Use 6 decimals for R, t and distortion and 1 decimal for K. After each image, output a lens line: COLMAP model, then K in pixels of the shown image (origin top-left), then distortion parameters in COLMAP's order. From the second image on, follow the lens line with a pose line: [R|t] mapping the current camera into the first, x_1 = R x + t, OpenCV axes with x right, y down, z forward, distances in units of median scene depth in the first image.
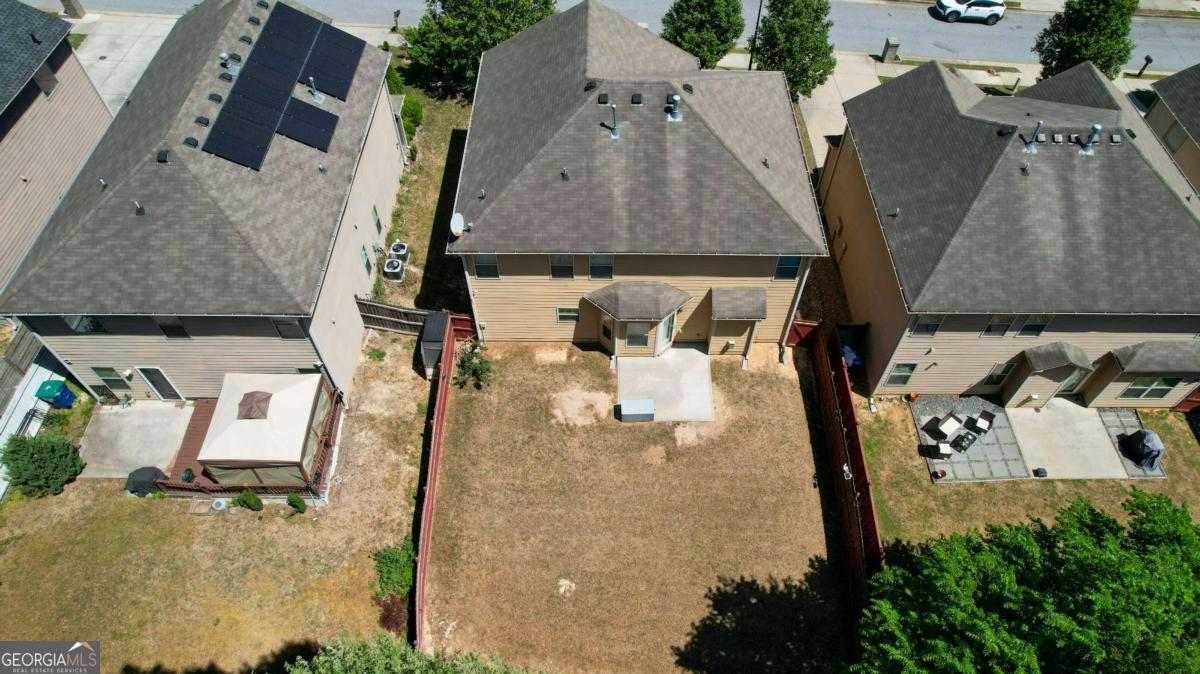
lens RADIAL K [[773.3, 0, 607.3], [0, 773.3, 337.4], [0, 0, 1]] dist [-0.099103, 0.089685]
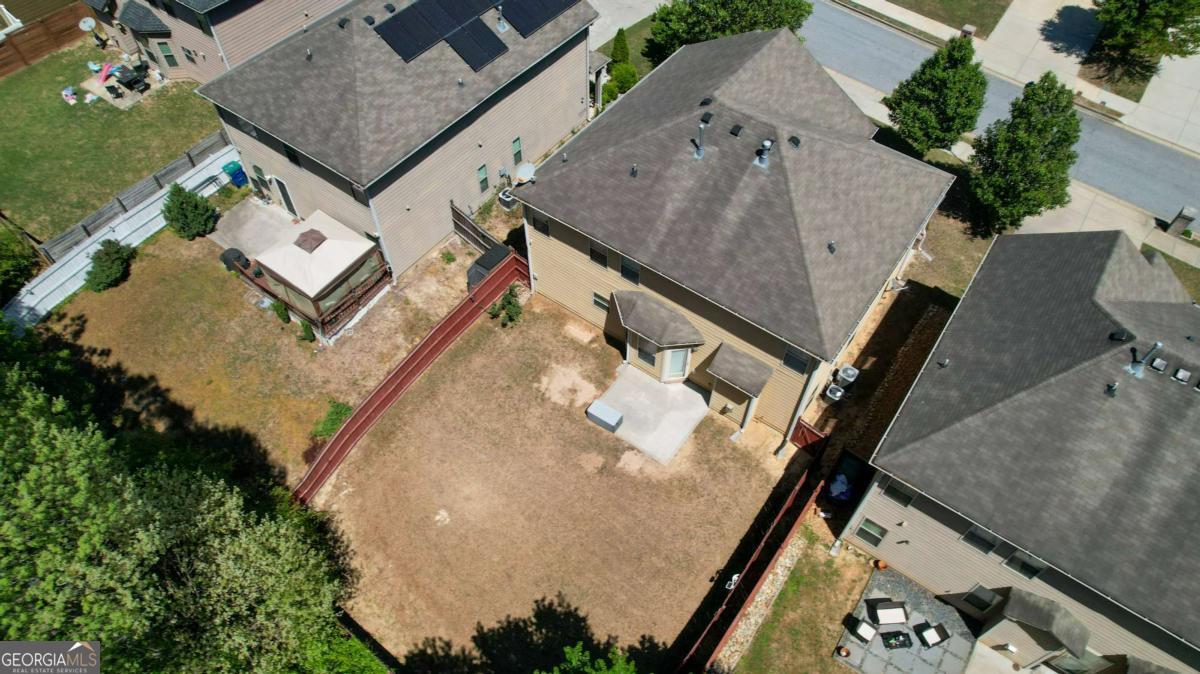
lens RADIAL K [[773.3, 0, 607.3], [0, 773.3, 337.4], [0, 0, 1]] dist [-0.099103, 0.089685]
pose [[0.808448, 0.465027, -0.360780, 0.369175], [-0.466456, 0.880047, 0.089085, -0.088850], [0.358930, 0.096268, 0.928387, 0.065655]]
